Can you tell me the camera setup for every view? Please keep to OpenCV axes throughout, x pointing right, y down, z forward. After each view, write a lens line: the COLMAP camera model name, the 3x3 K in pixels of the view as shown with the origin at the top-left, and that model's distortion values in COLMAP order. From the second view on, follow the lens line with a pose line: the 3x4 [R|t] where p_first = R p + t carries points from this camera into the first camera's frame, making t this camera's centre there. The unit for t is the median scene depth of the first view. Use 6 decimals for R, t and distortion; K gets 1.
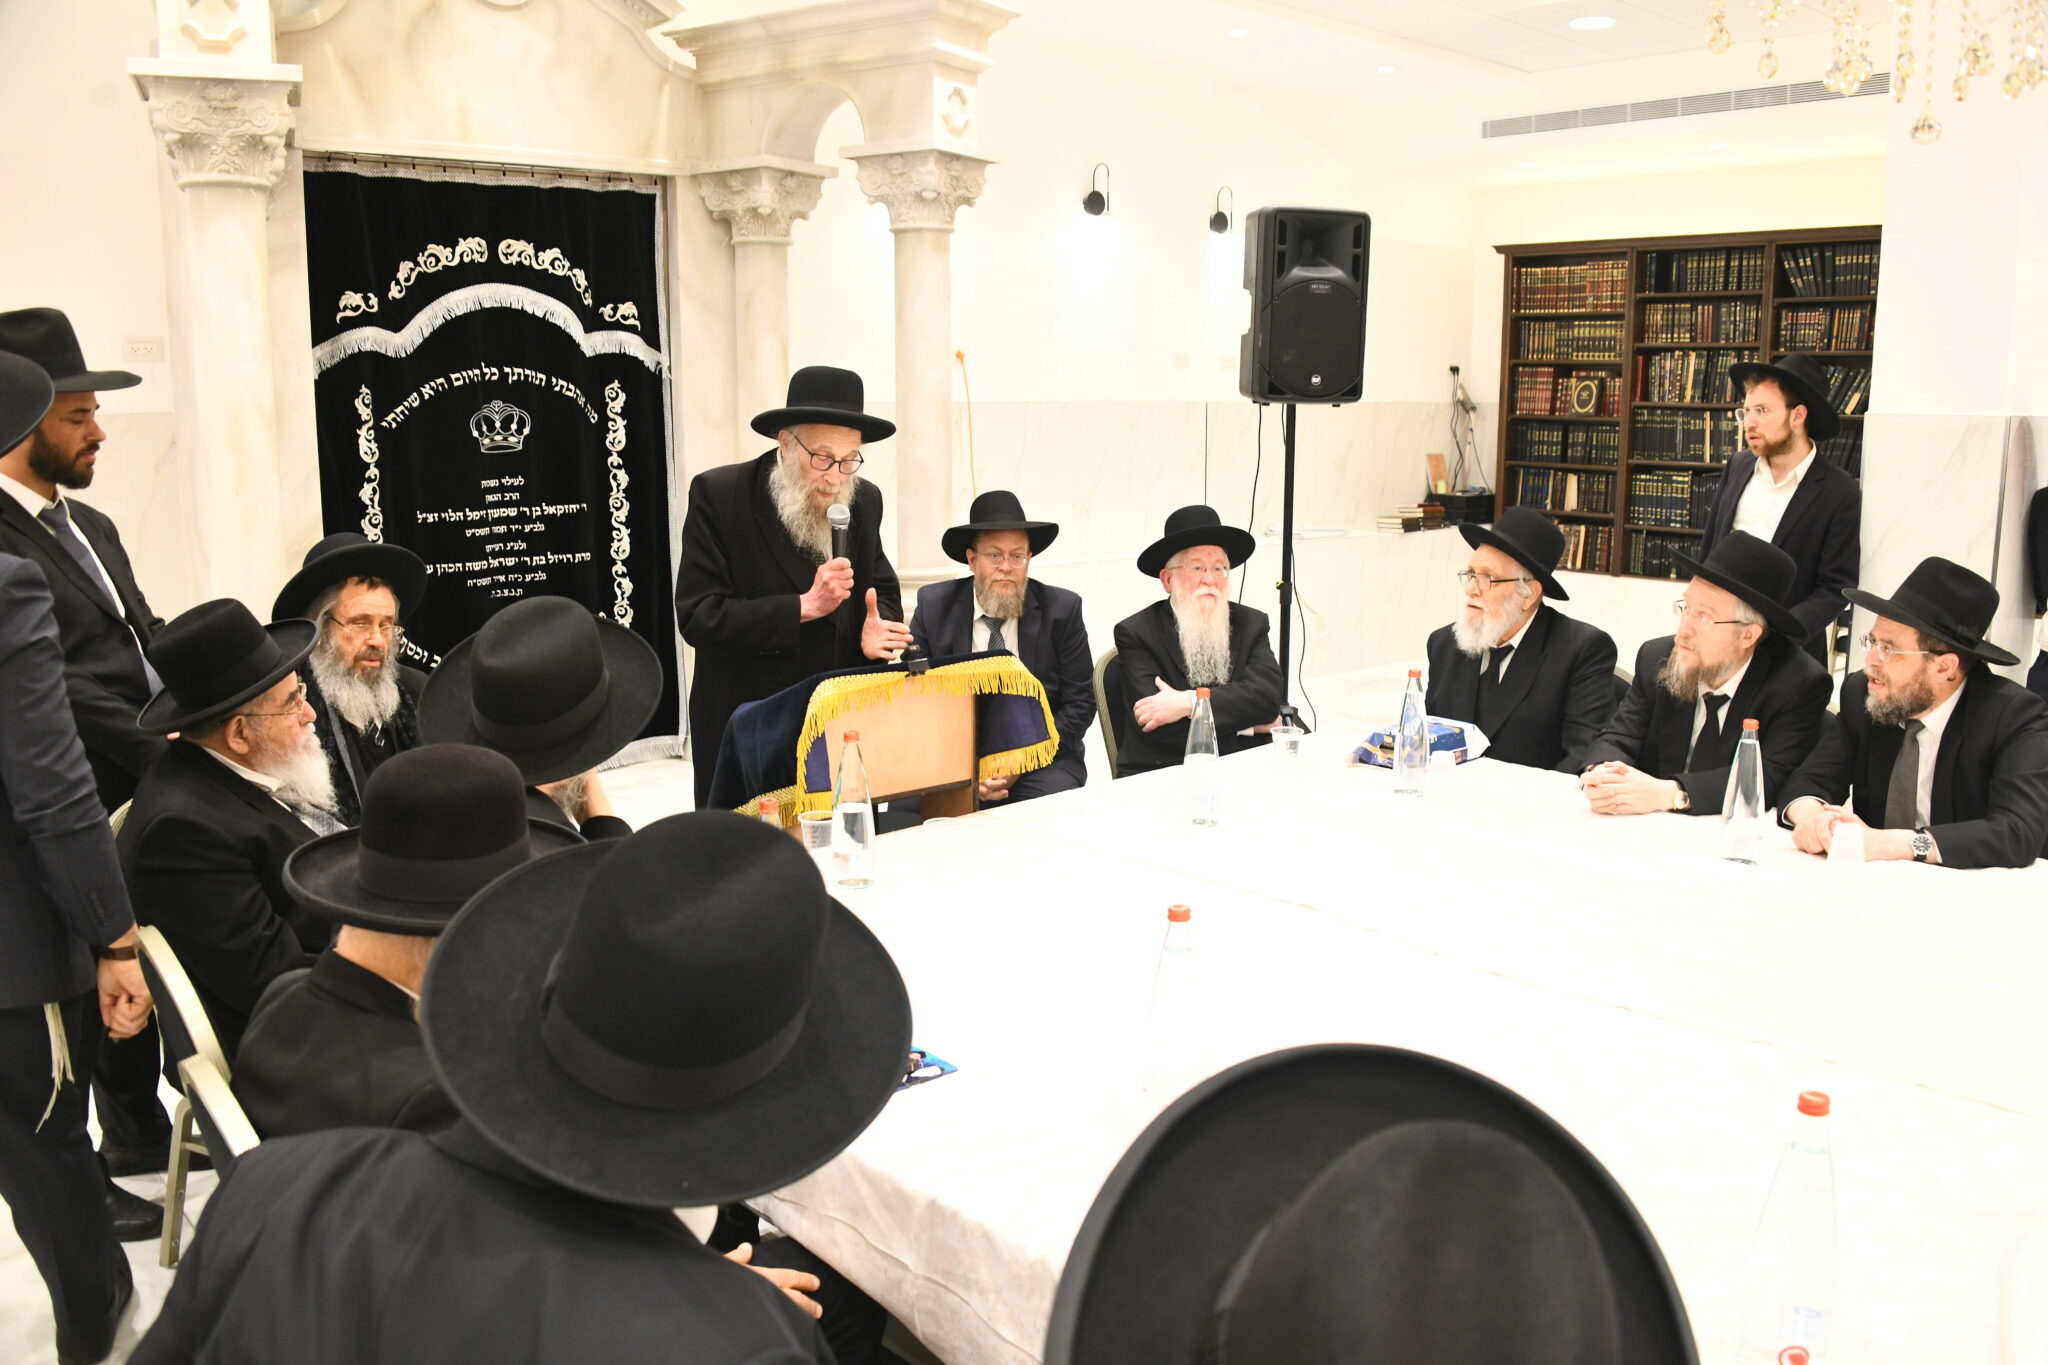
lens RADIAL K [[1624.6, 0, 1025.2], [0, 1624.6, 726.0], [0, 0, 1]] dist [-0.152637, 0.078869]
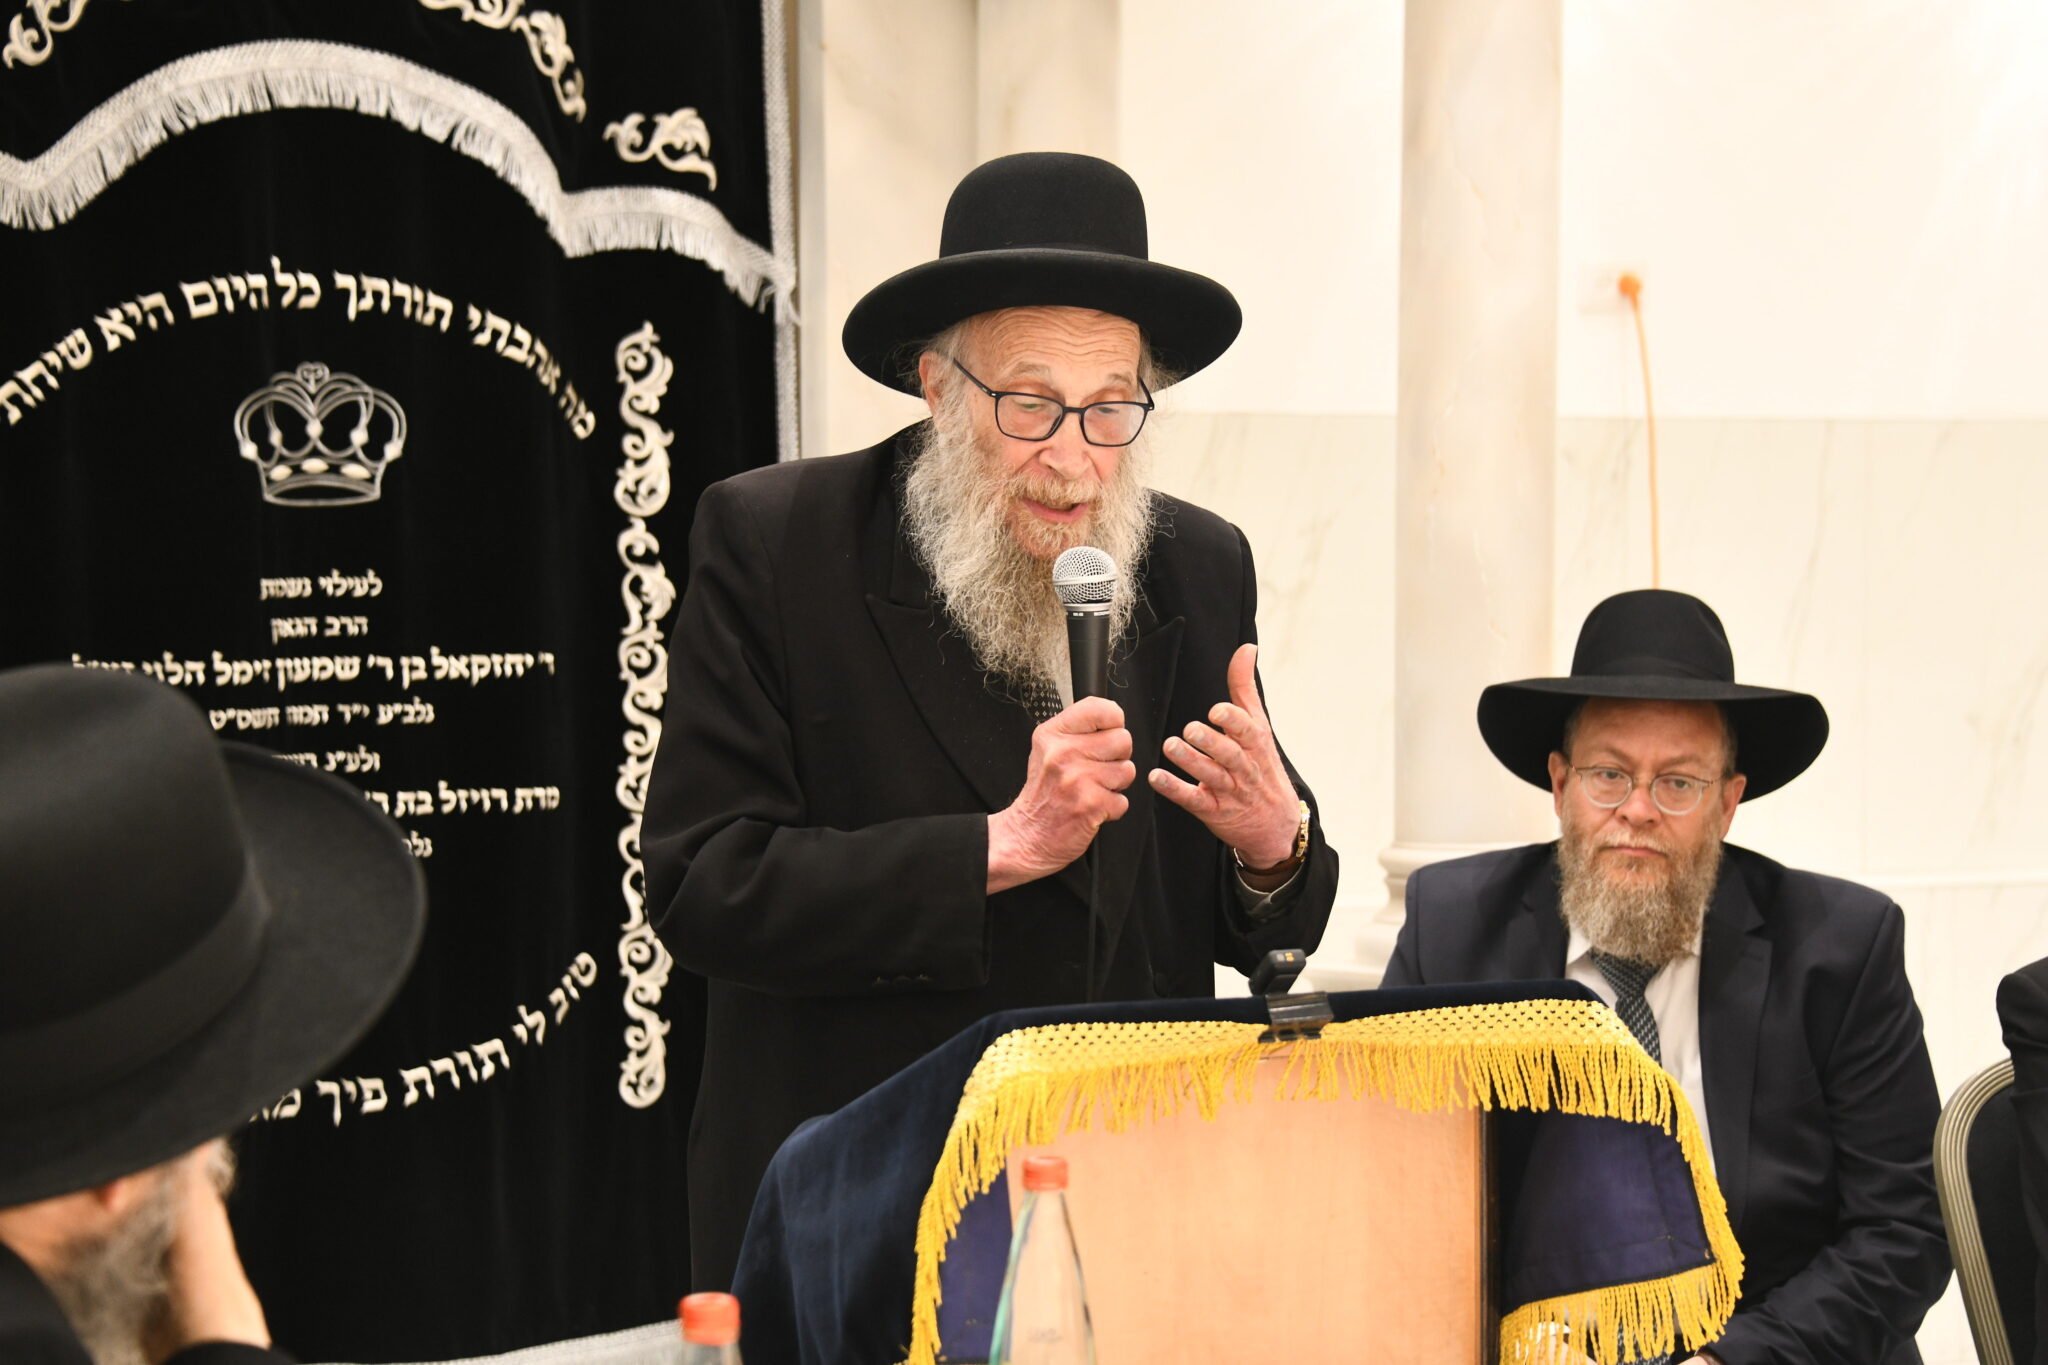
lens RADIAL K [[4402.2, 0, 996.2], [0, 4402.2, 703.2], [0, 0, 1]] dist [0.722948, 0.000000]
pose [[0.978912, 0.010123, -0.204030, 0.035340], [-0.042209, 0.987242, -0.153531, 0.025906], [0.199873, 0.158906, 0.966850, 0.041316]]
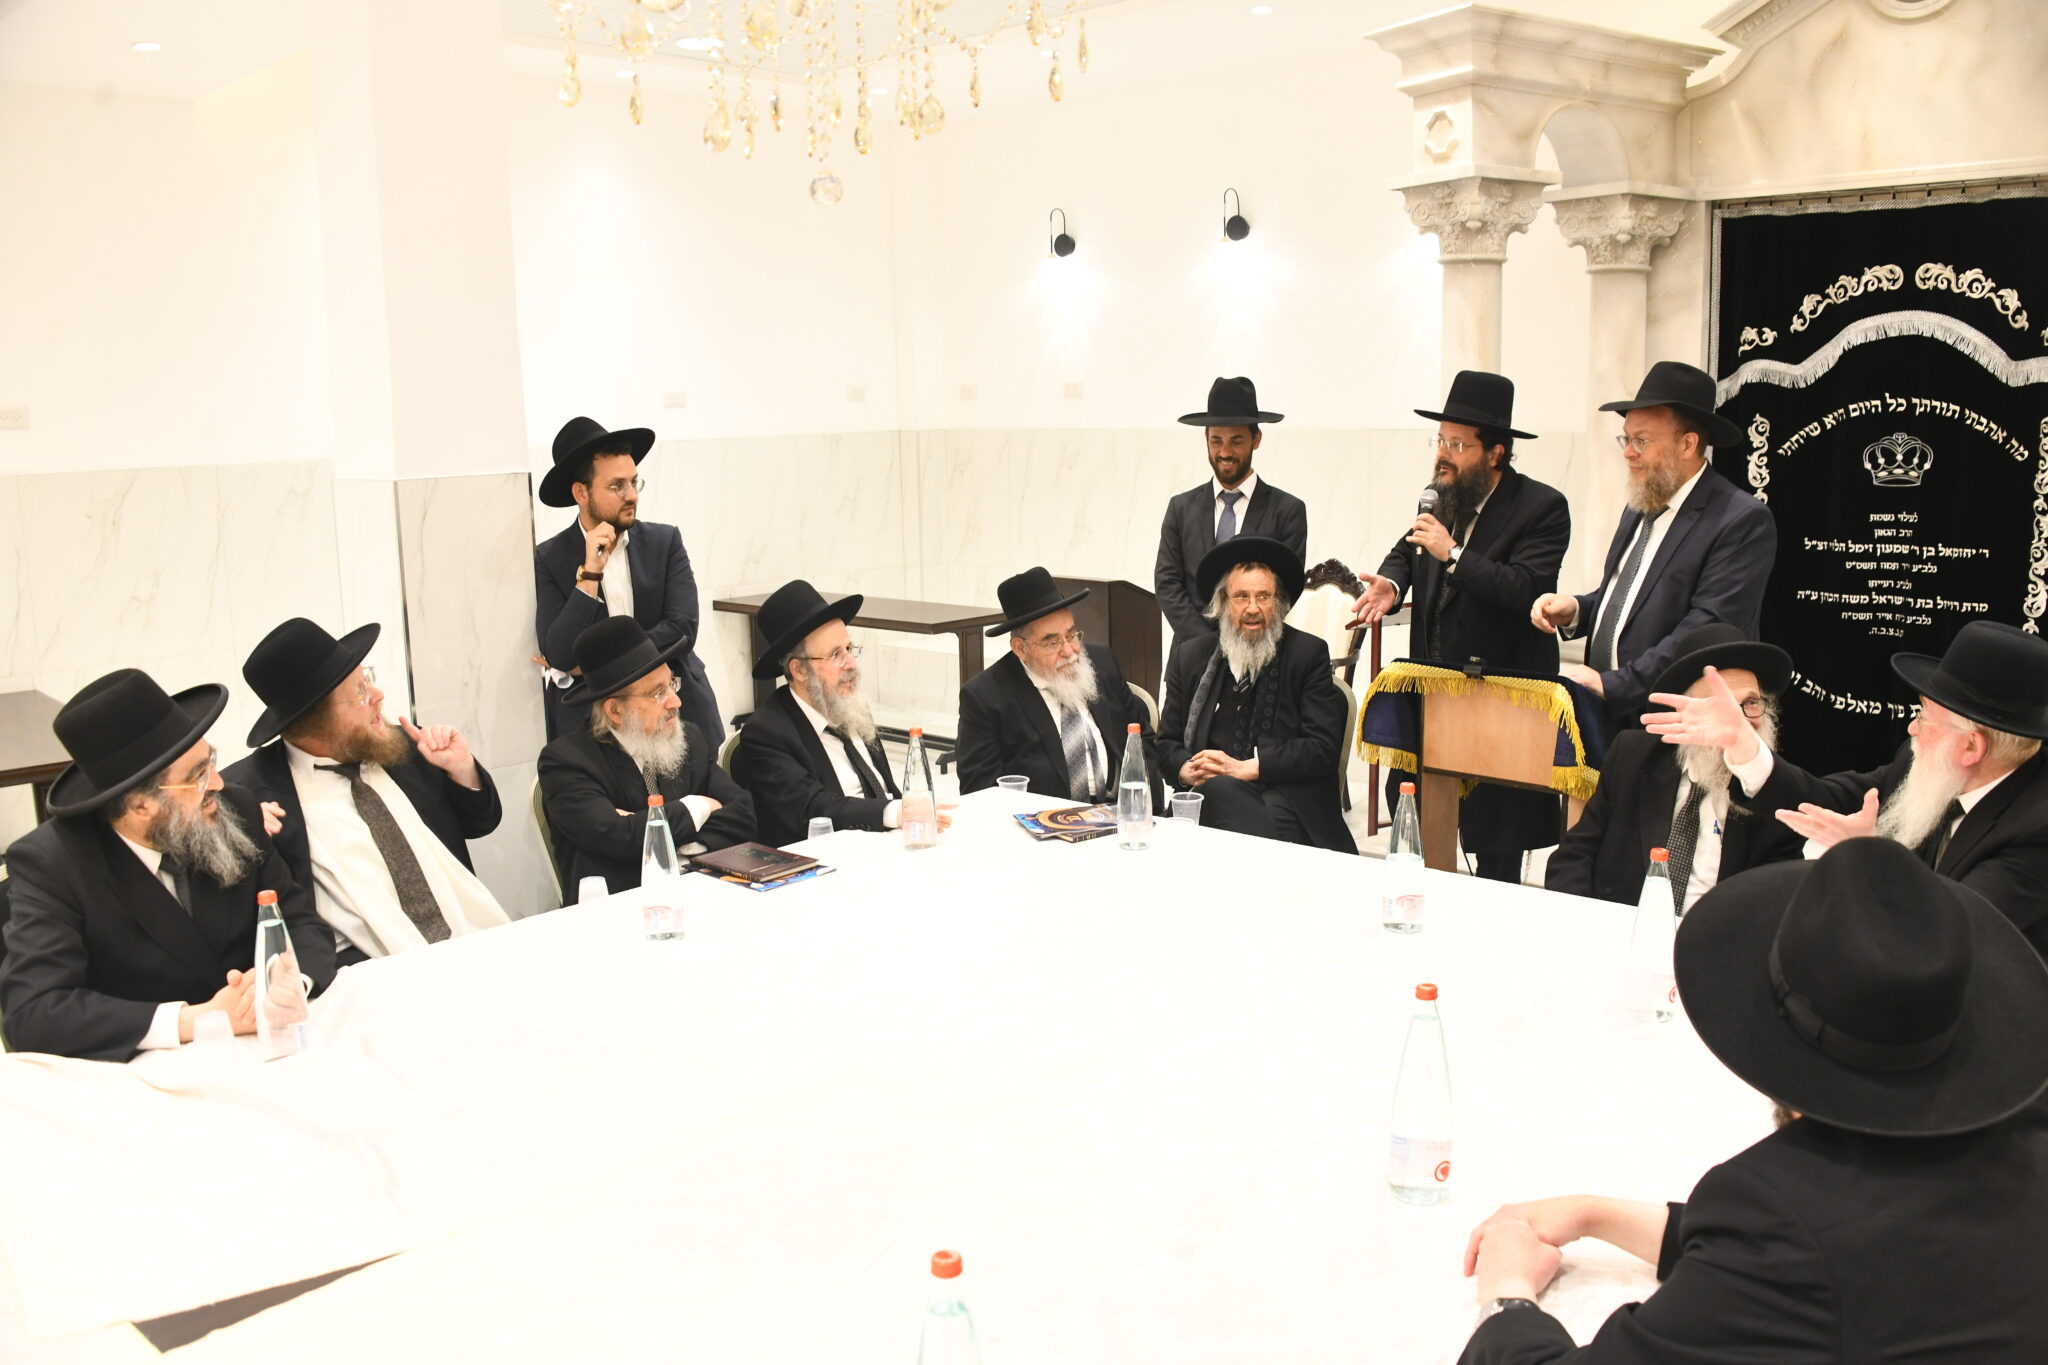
lens RADIAL K [[1624.6, 0, 1032.1], [0, 1624.6, 701.4], [0, 0, 1]] dist [-0.152637, 0.078869]
pose [[0.105332, 0.176264, -0.978691, 0.572375], [-0.175531, 0.972008, 0.156169, -0.103440], [0.978823, 0.155341, 0.133323, 0.394054]]
